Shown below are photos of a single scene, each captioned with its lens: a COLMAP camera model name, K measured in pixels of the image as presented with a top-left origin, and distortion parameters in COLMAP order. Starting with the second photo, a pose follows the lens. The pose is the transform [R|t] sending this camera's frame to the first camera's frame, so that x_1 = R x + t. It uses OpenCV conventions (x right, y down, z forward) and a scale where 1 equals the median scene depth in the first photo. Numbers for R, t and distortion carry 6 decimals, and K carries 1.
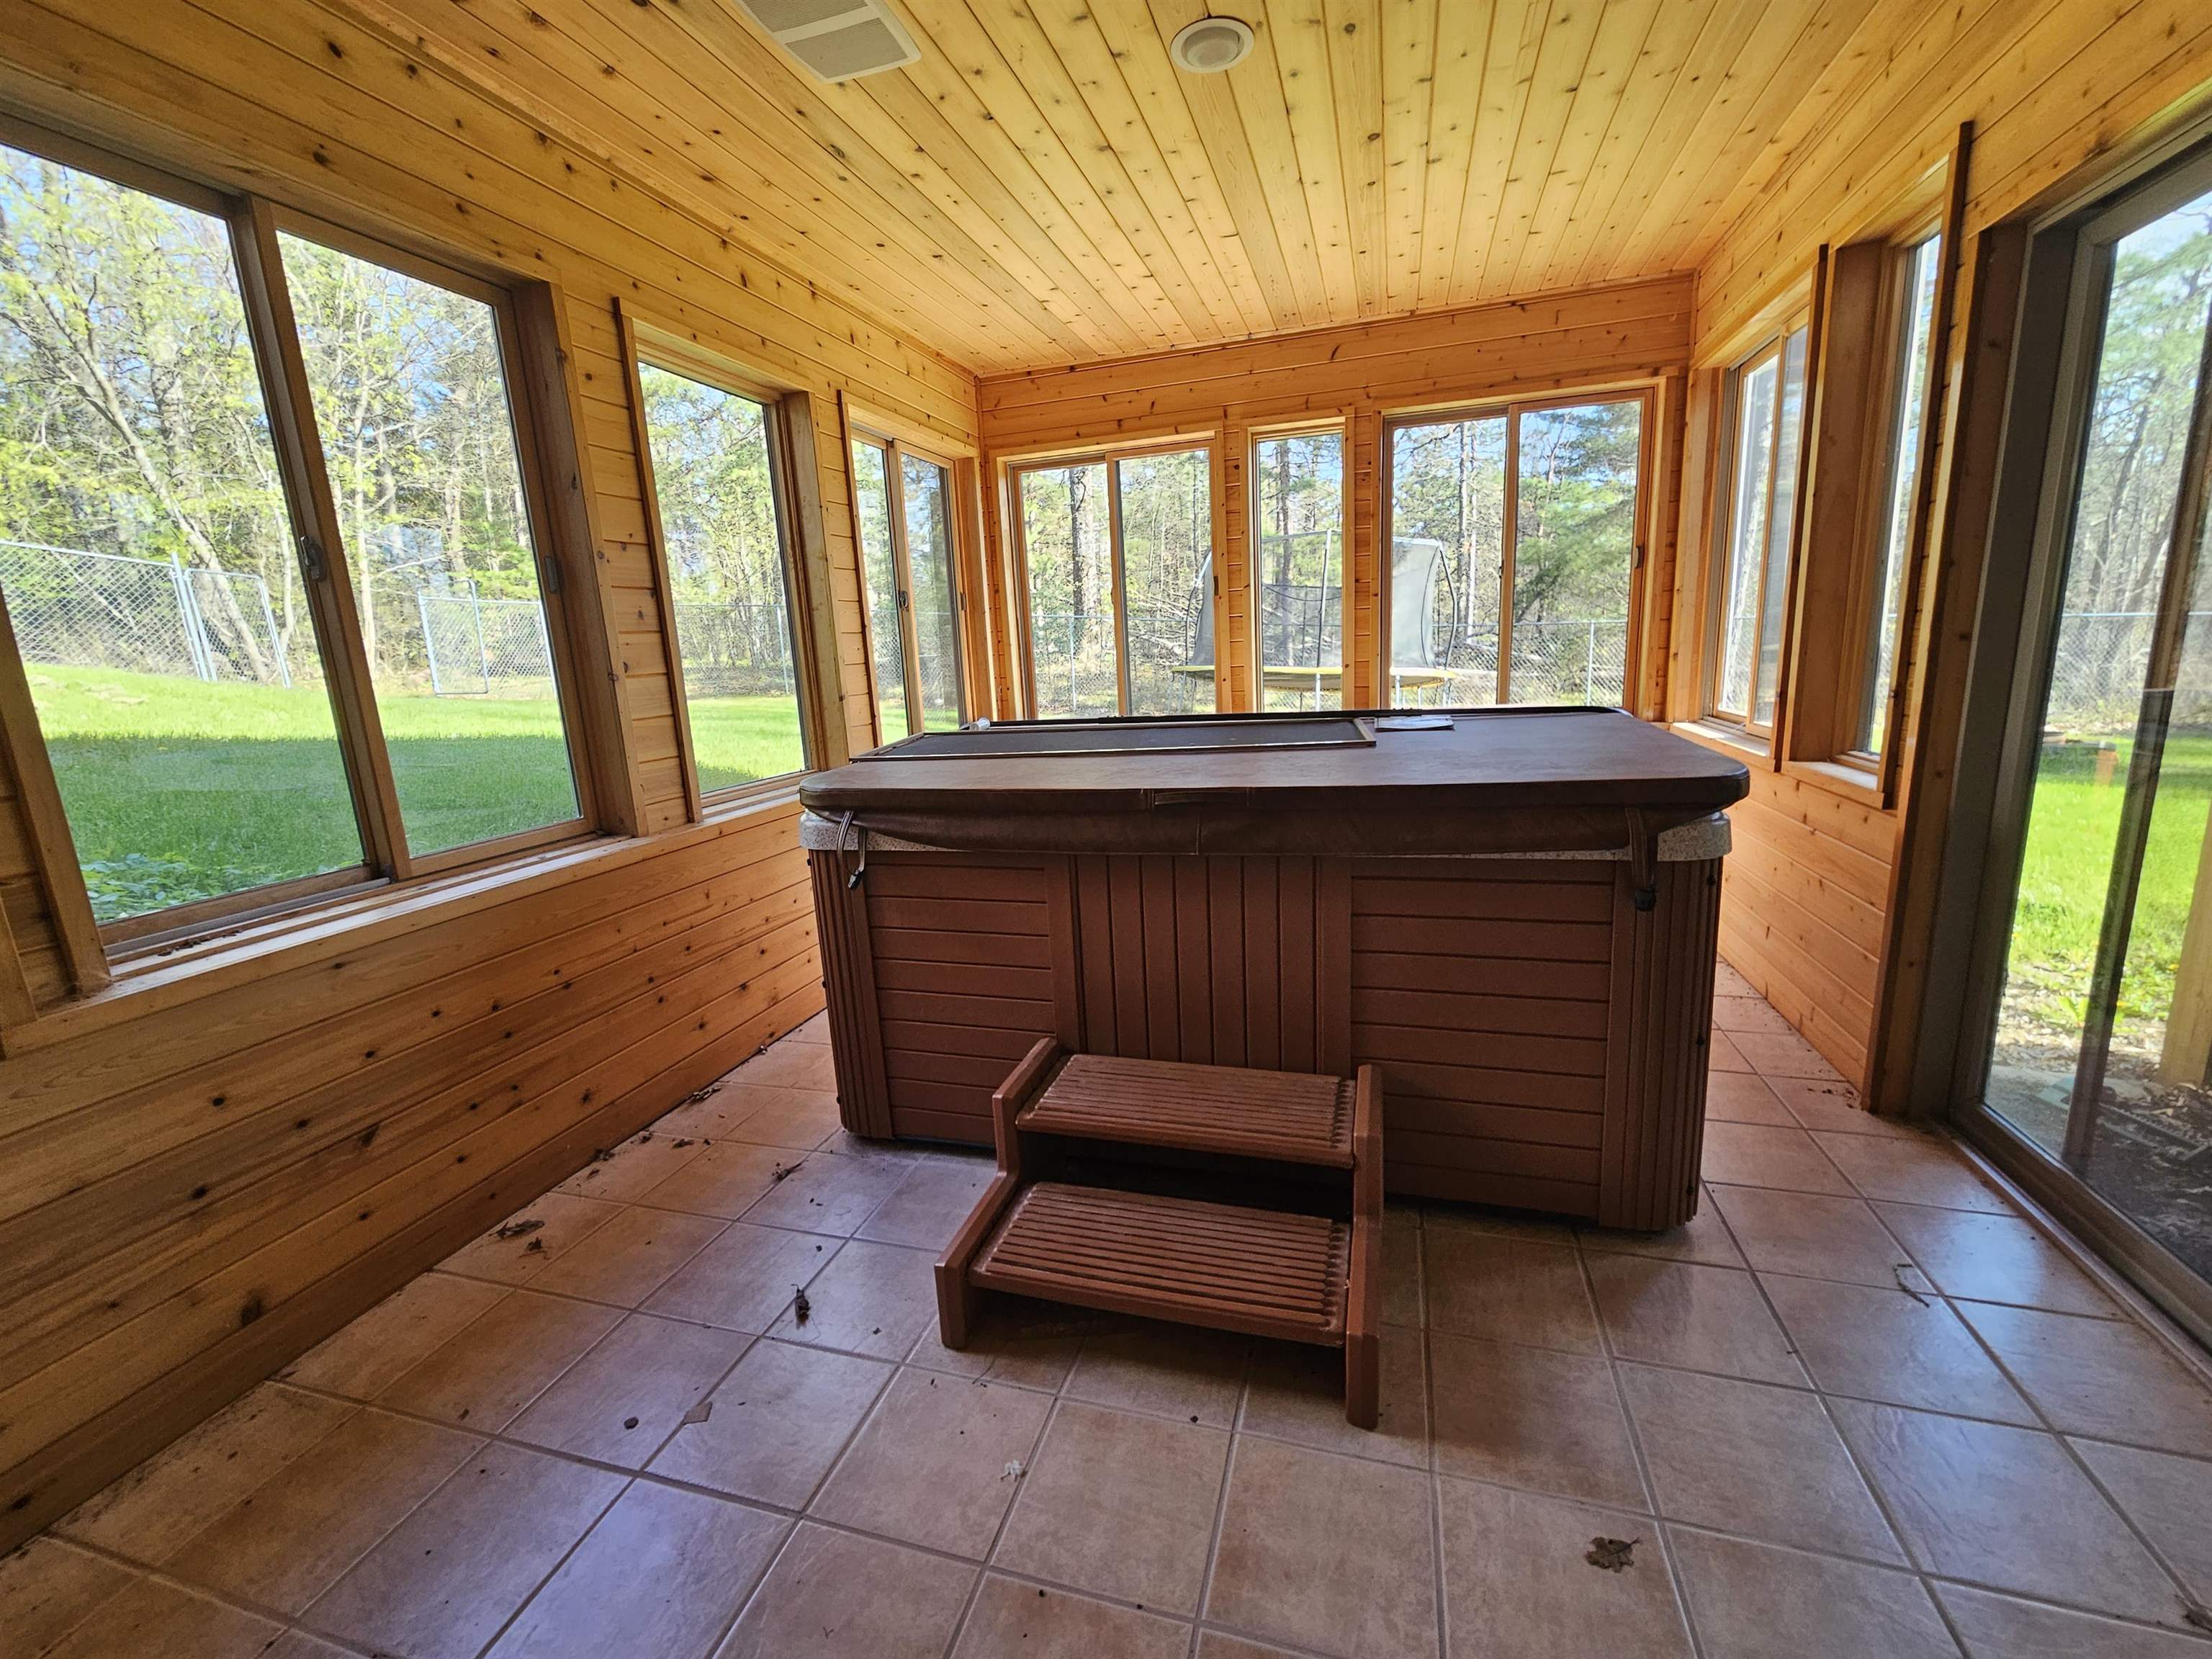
lens RADIAL K [[911.5, 0, 1106.0], [0, 911.5, 829.5], [0, 0, 1]] dist [-0.000095, 0.000669]
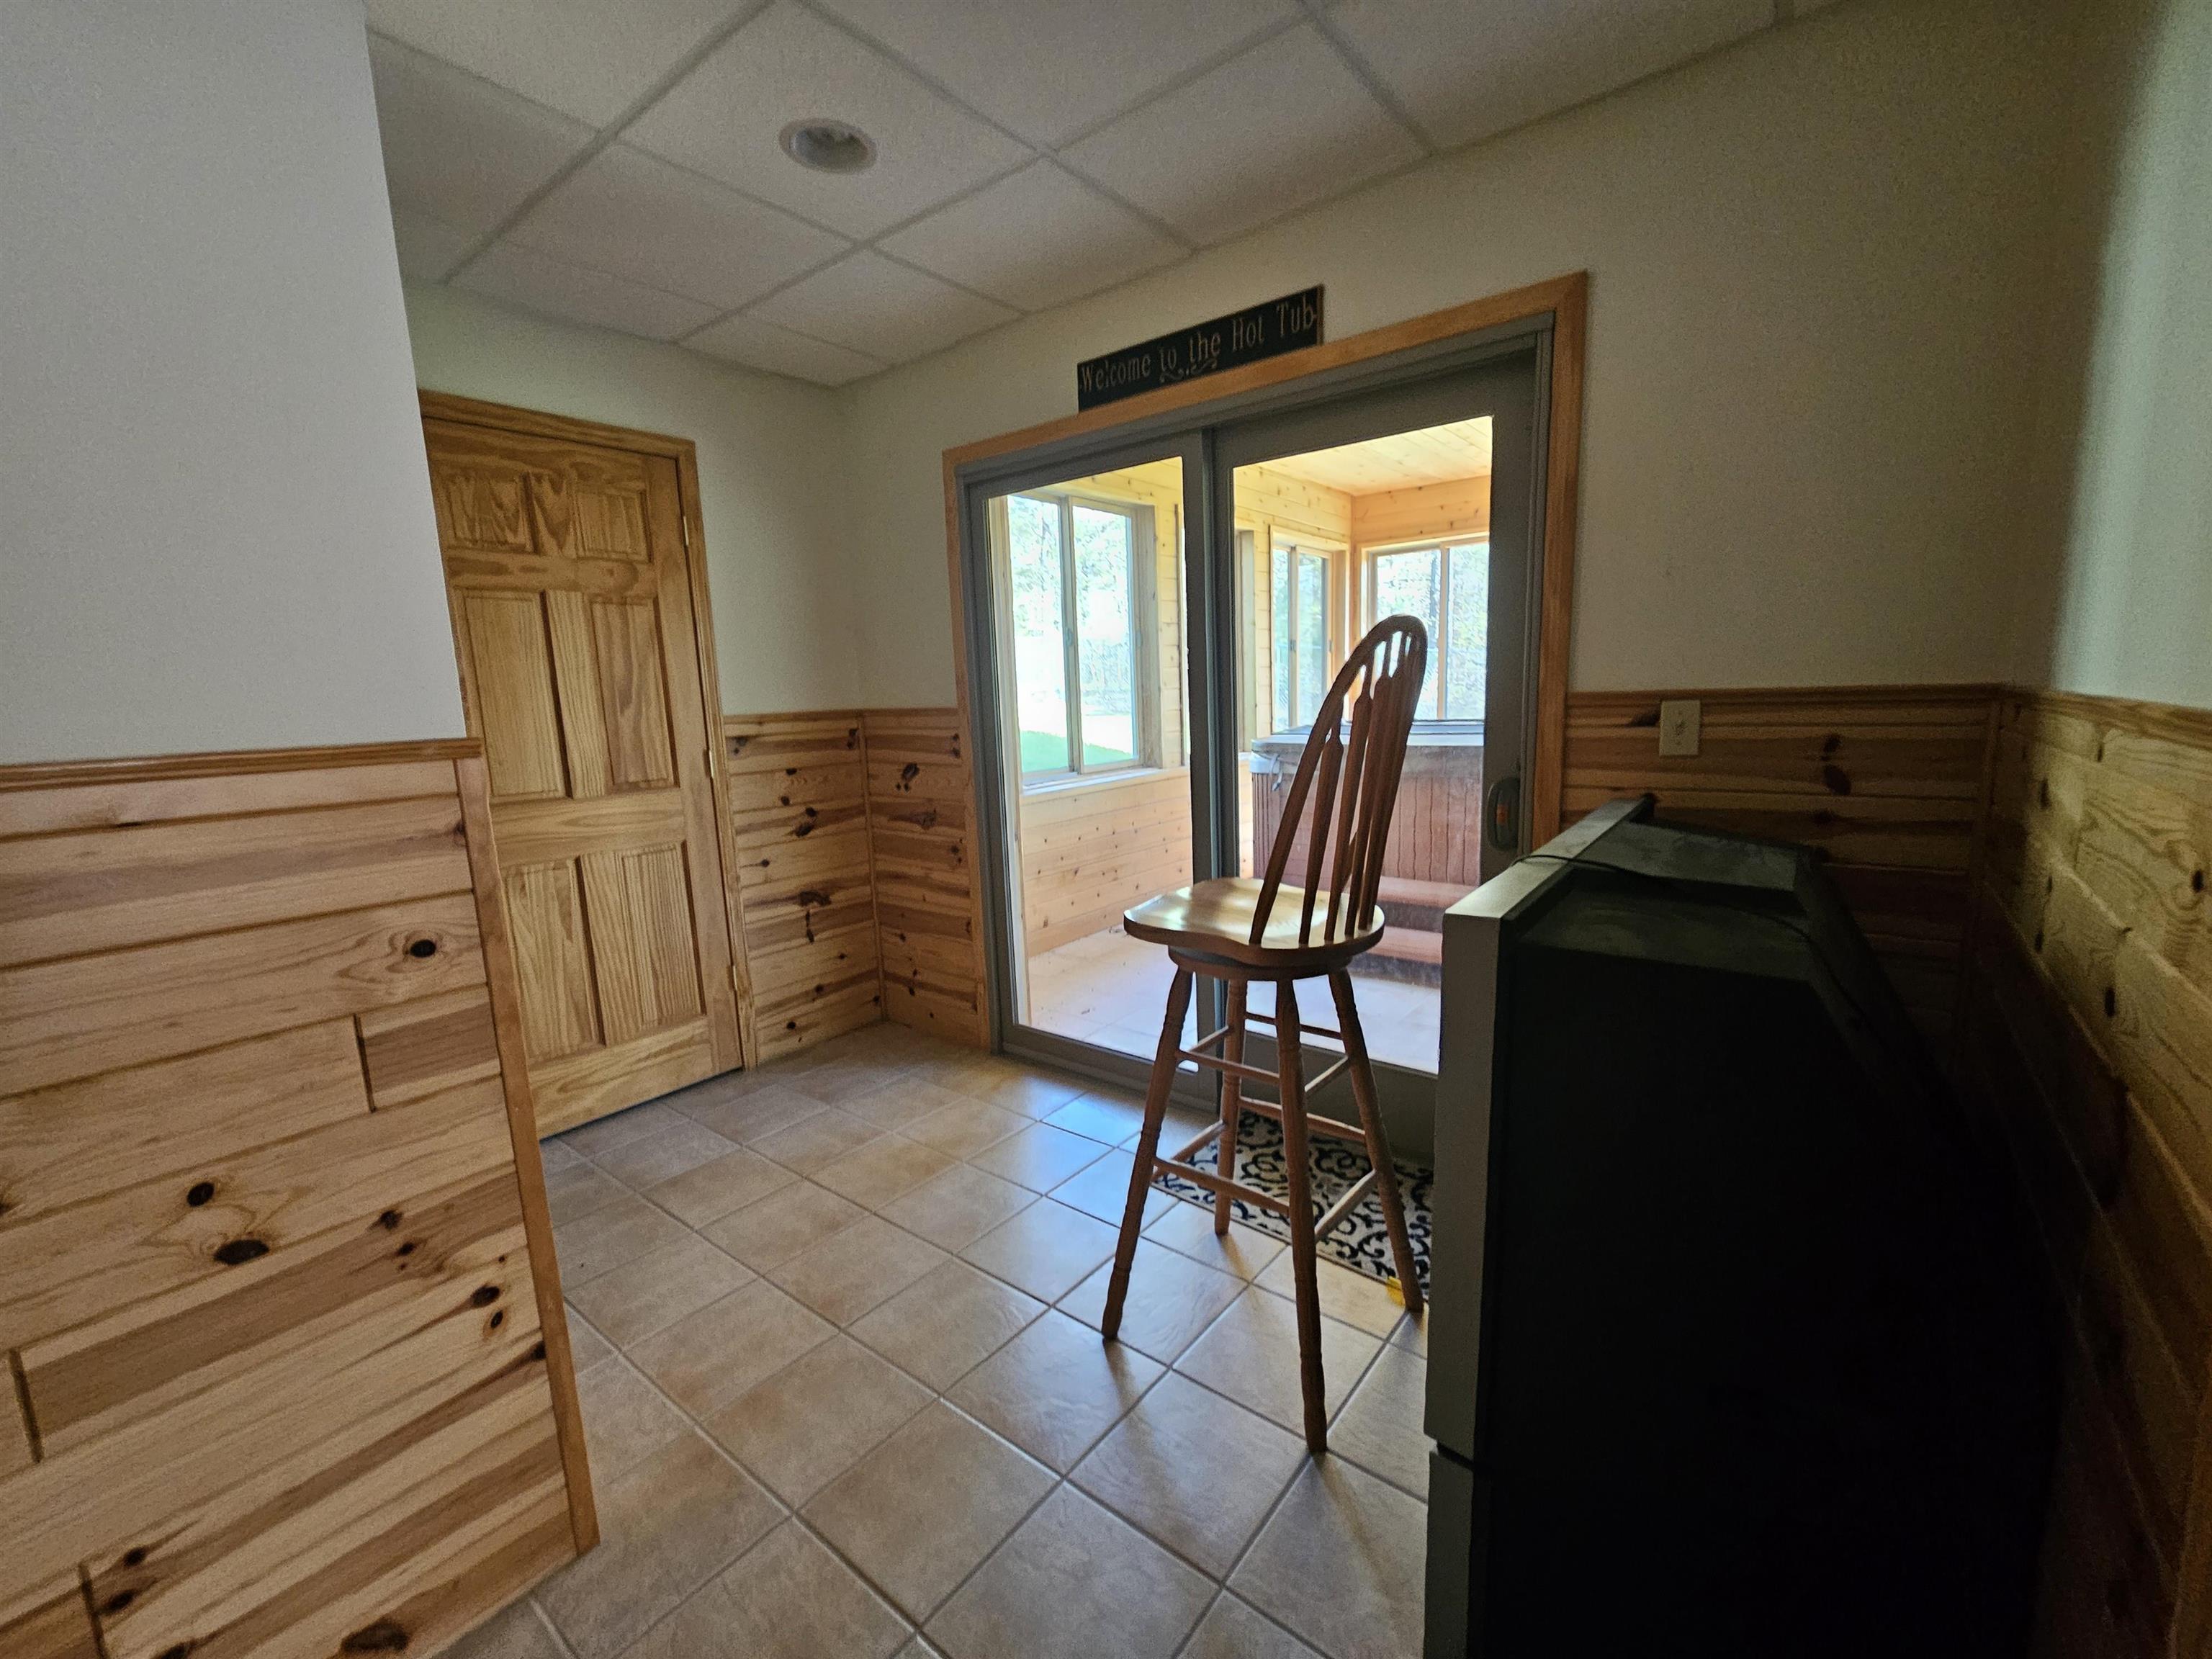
lens RADIAL K [[911.5, 0, 1106.0], [0, 911.5, 829.5], [0, 0, 1]] dist [-0.000095, 0.000669]
pose [[0.931797, 0.071371, -0.355895, 0.060709], [-0.082580, 0.996450, -0.016381, 0.120430], [0.353462, 0.044654, 0.934382, -0.593285]]
